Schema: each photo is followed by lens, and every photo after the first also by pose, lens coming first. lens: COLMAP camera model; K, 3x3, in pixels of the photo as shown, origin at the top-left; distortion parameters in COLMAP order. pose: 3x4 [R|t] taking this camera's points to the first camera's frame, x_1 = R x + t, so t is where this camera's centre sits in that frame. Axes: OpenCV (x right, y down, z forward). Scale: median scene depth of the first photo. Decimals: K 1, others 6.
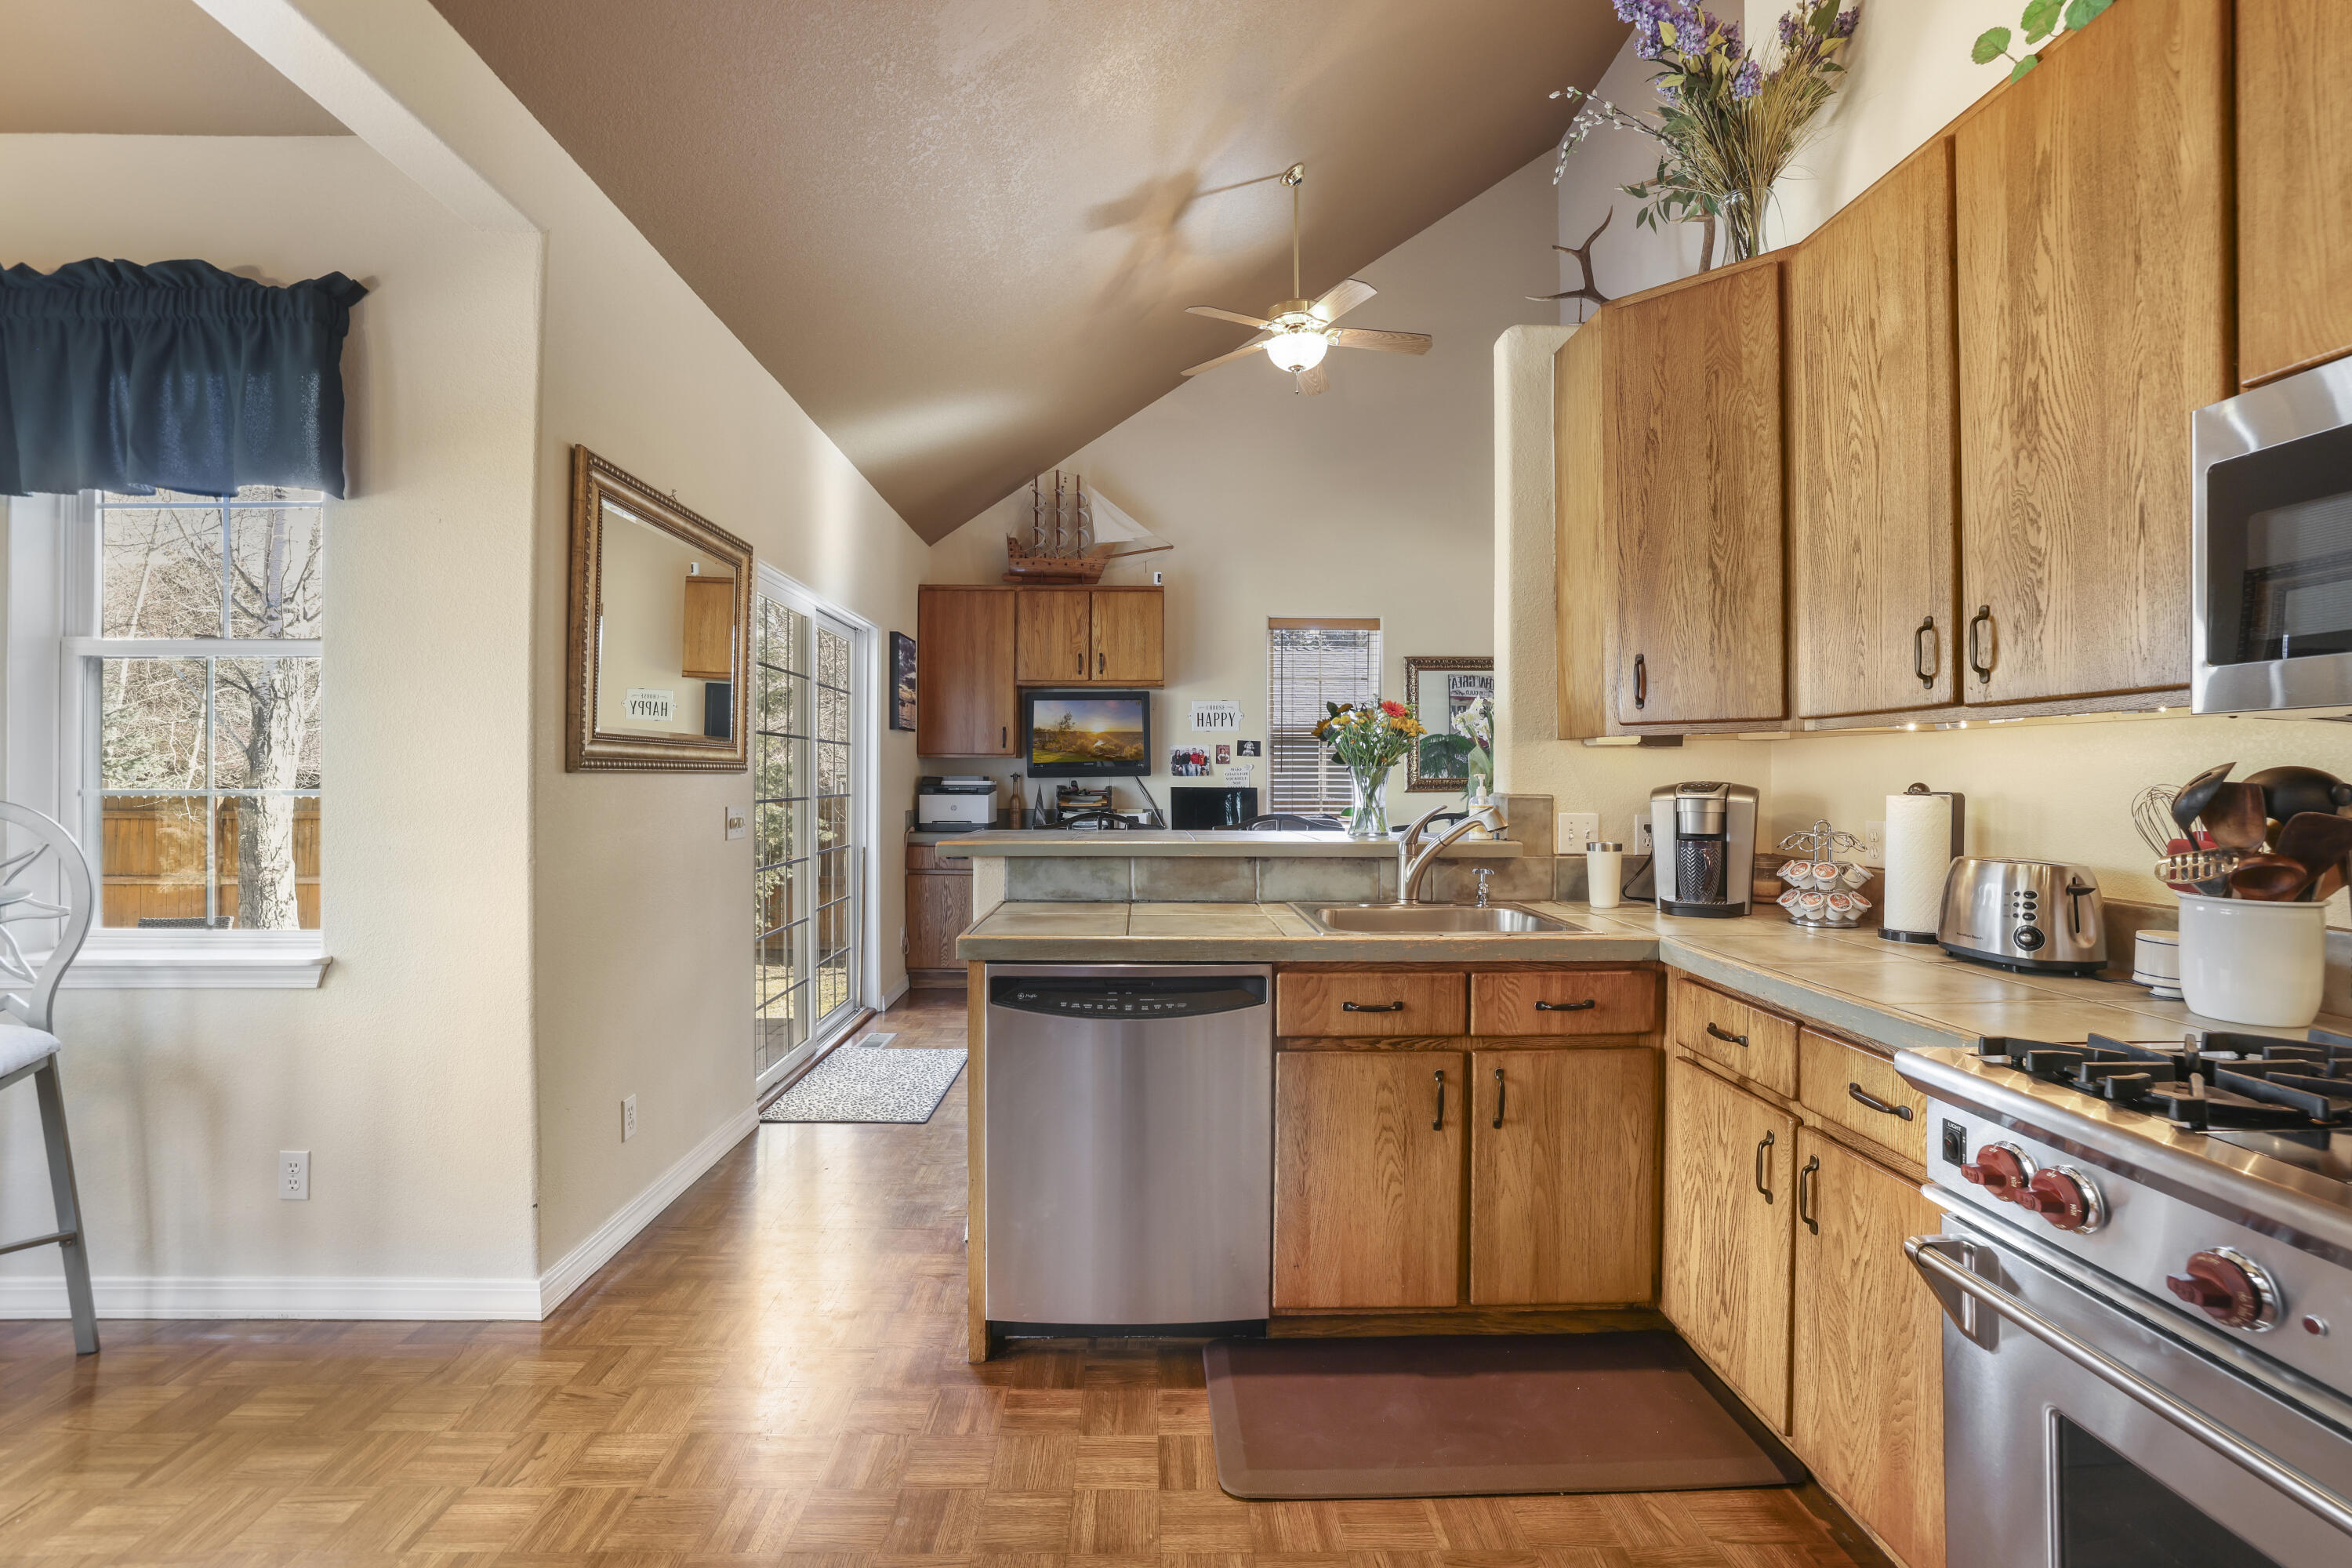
lens RADIAL K [[1066.5, 0, 1164.1], [0, 1066.5, 779.1], [0, 0, 1]] dist [-0.039544, 0.014176]
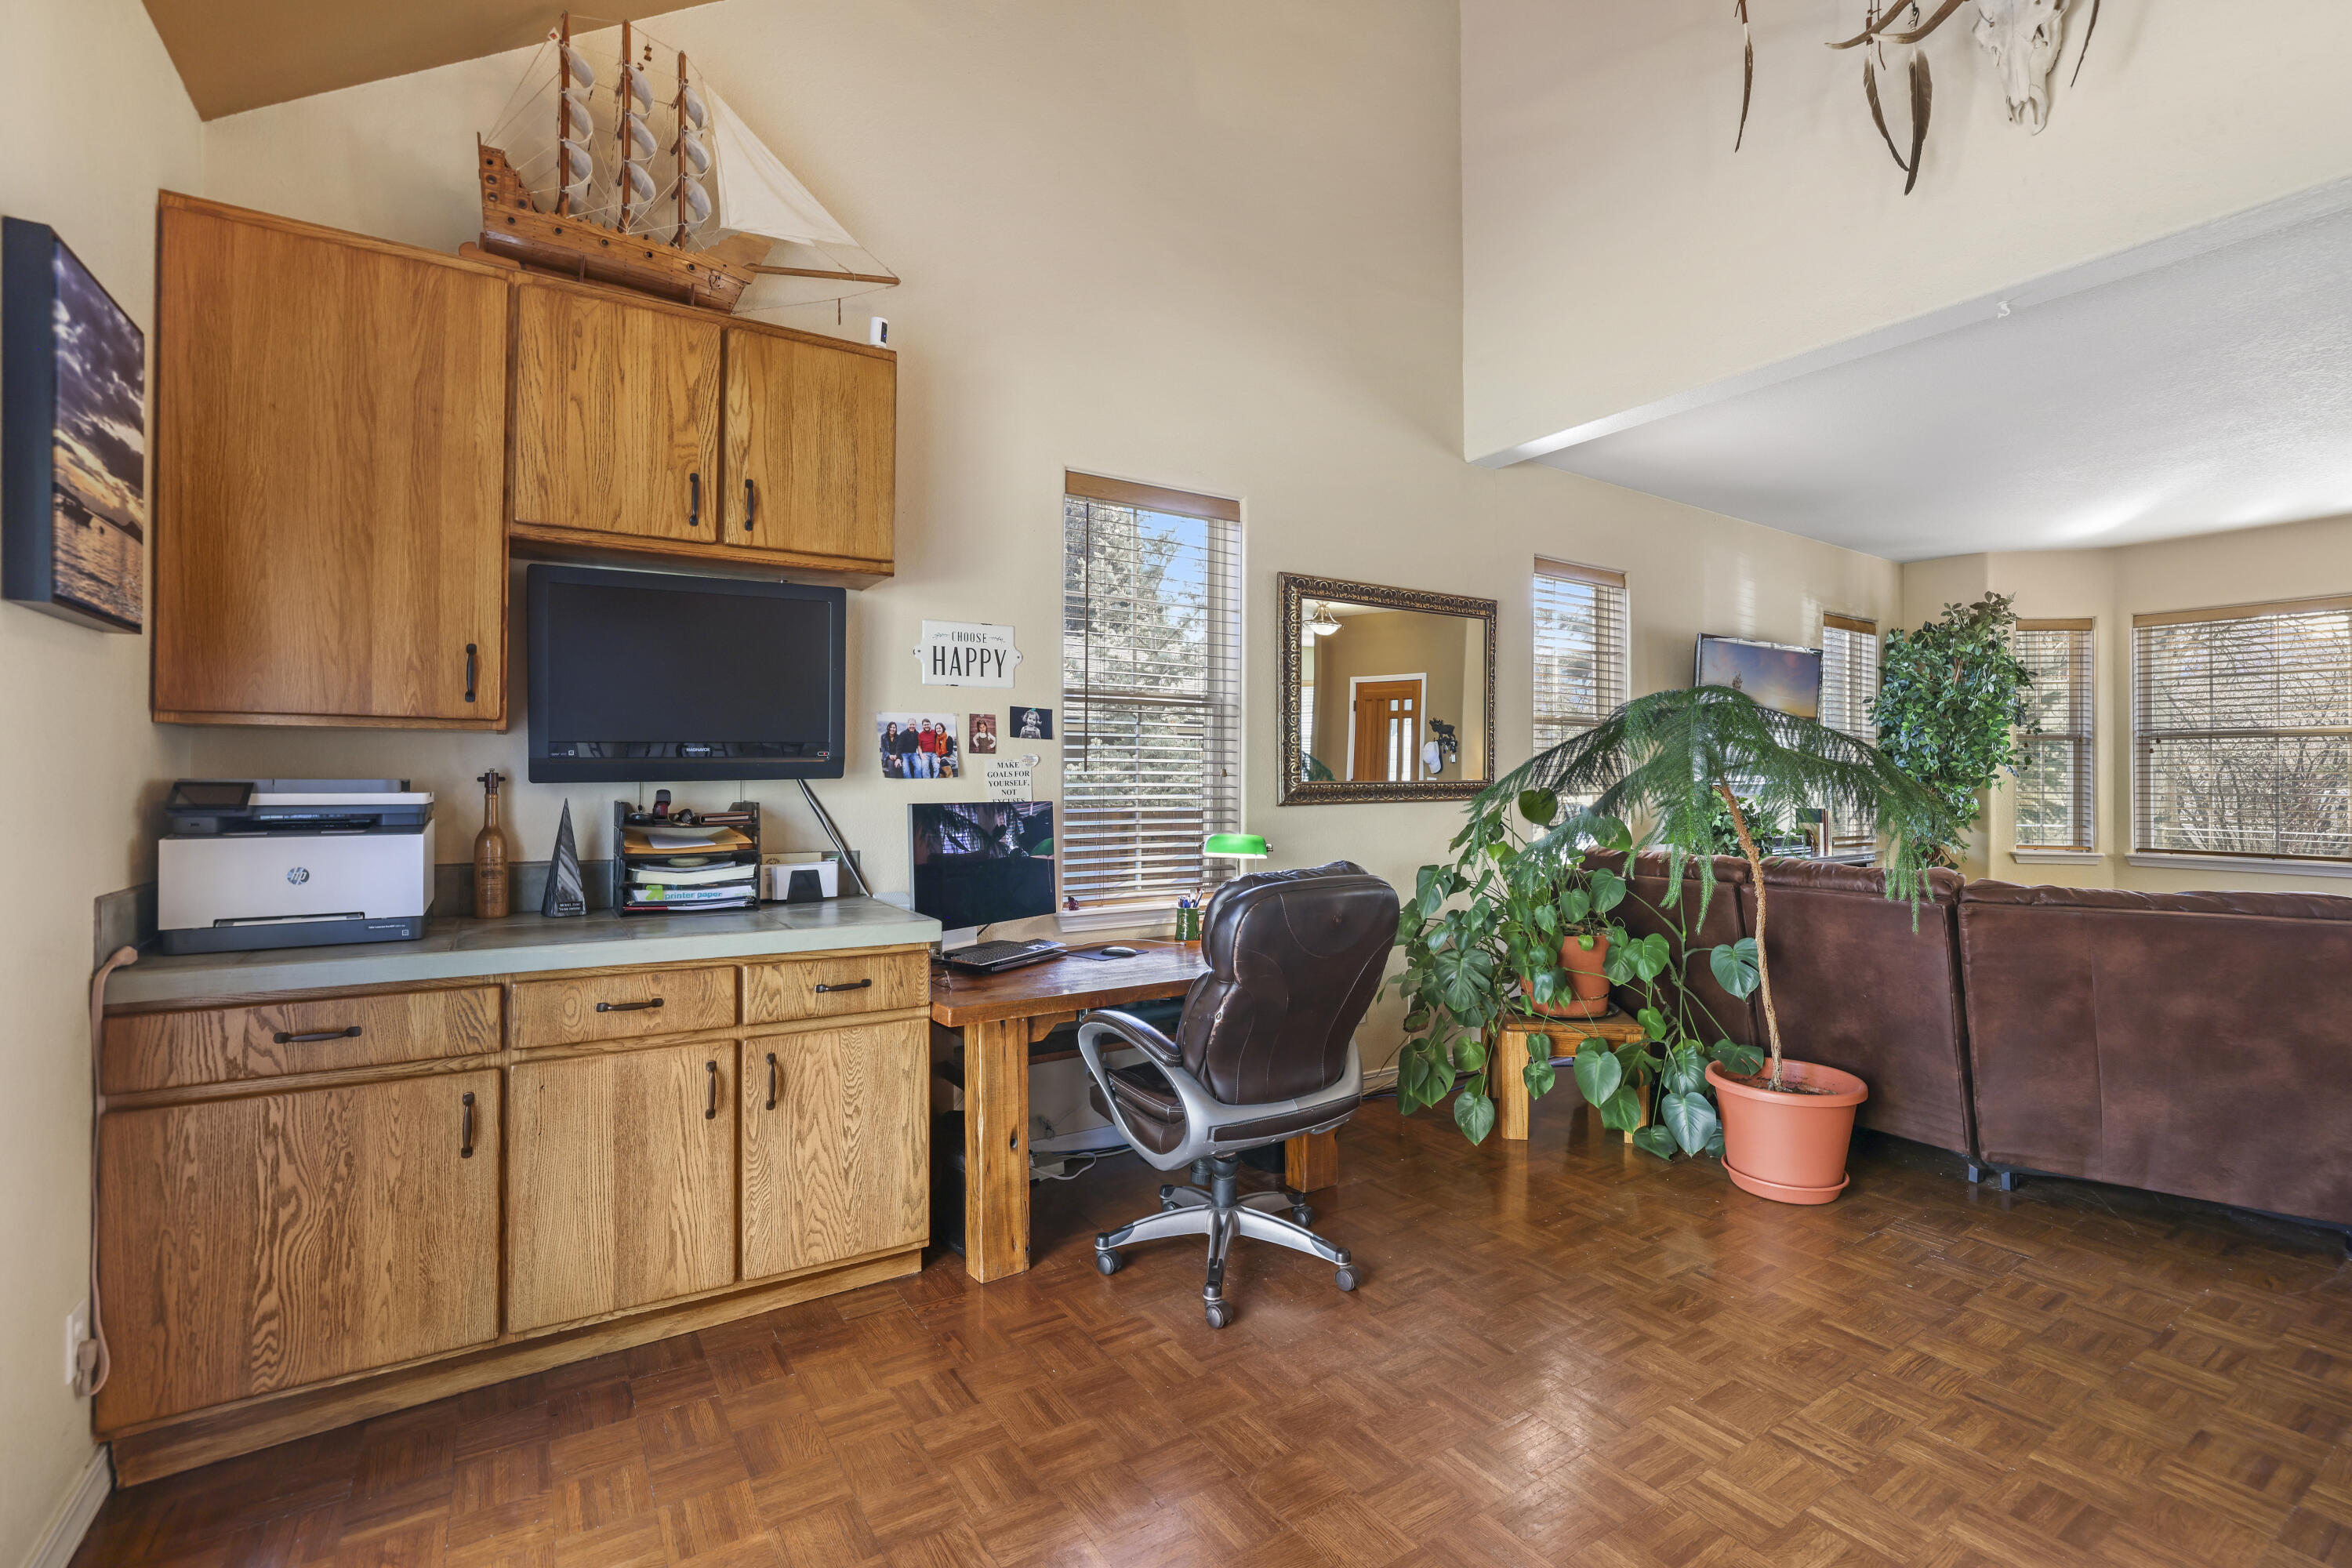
lens RADIAL K [[1047.7, 0, 1164.8], [0, 1047.7, 772.1], [0, 0, 1]] dist [-0.042402, 0.013708]
pose [[0.859860, 0.001918, 0.510526, -0.121773], [0.002023, 0.999972, -0.007165, -0.002085], [-0.510526, 0.007193, 0.859832, 0.558898]]
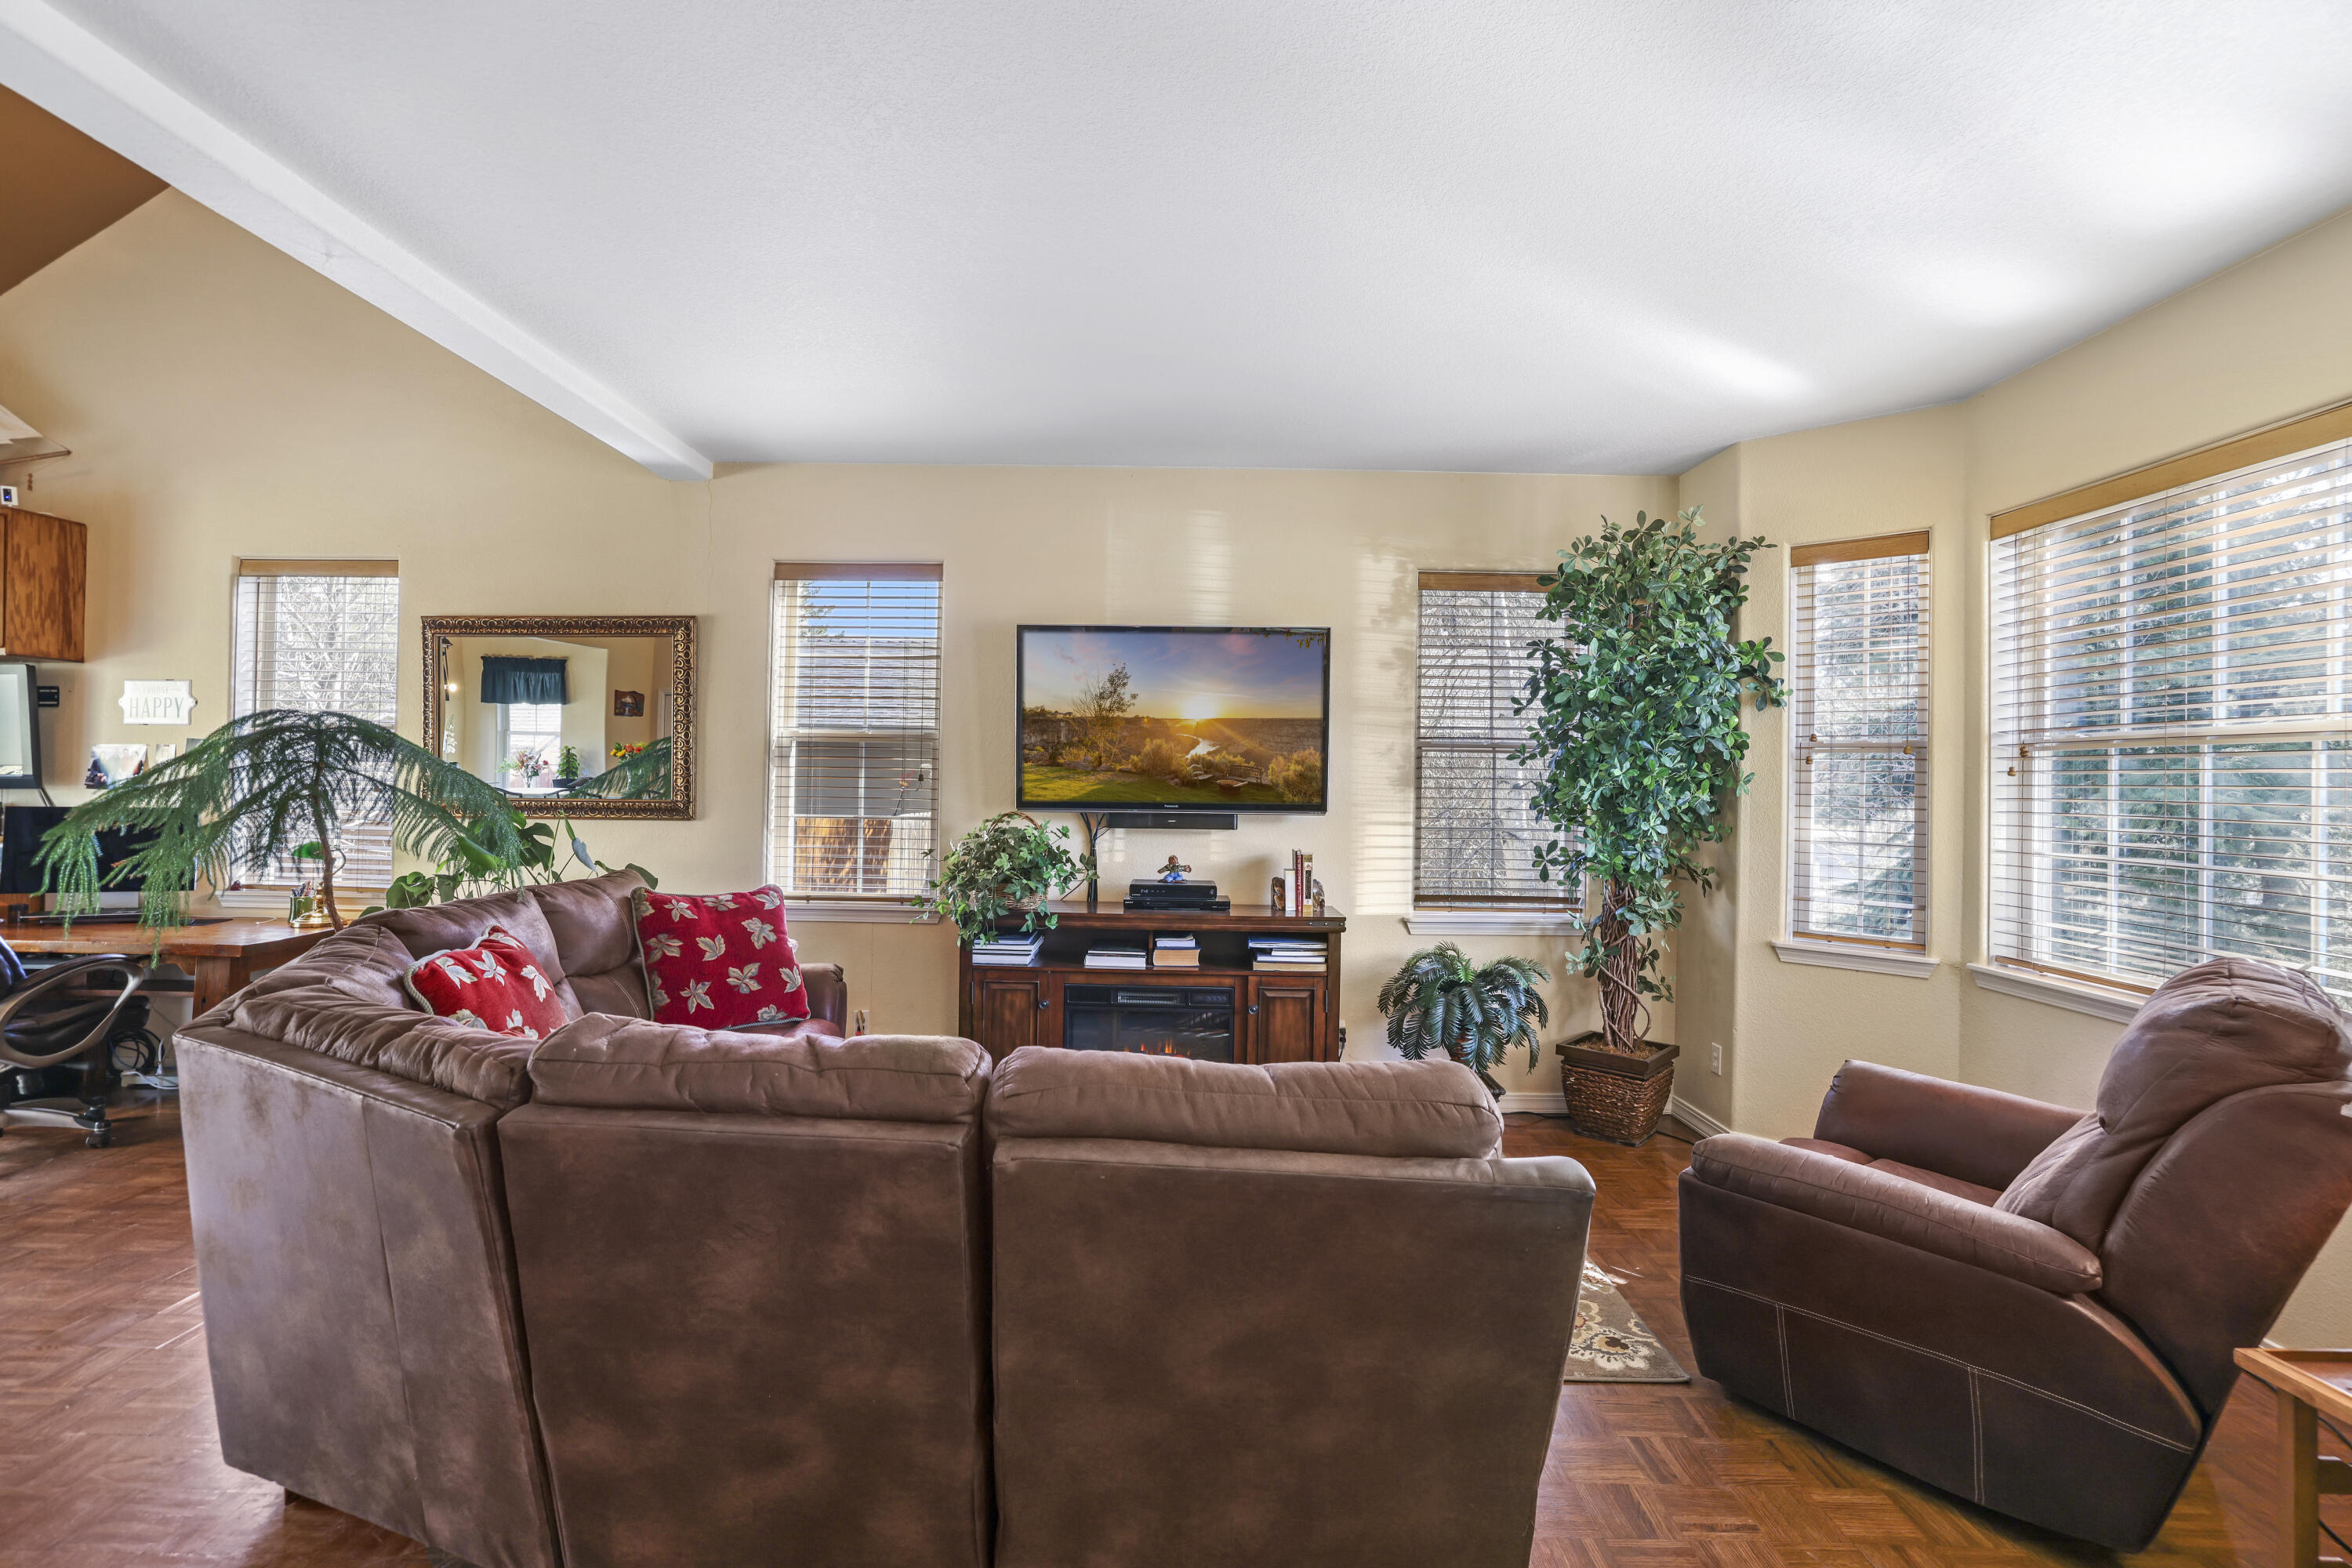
lens RADIAL K [[1066.5, 0, 1164.1], [0, 1066.5, 779.1], [0, 0, 1]] dist [-0.039544, 0.014176]
pose [[0.998566, 0.012778, -0.051994, 0.740228], [-0.014048, 0.999610, -0.024146, -0.003992], [0.051665, 0.024842, 0.998355, 0.387157]]
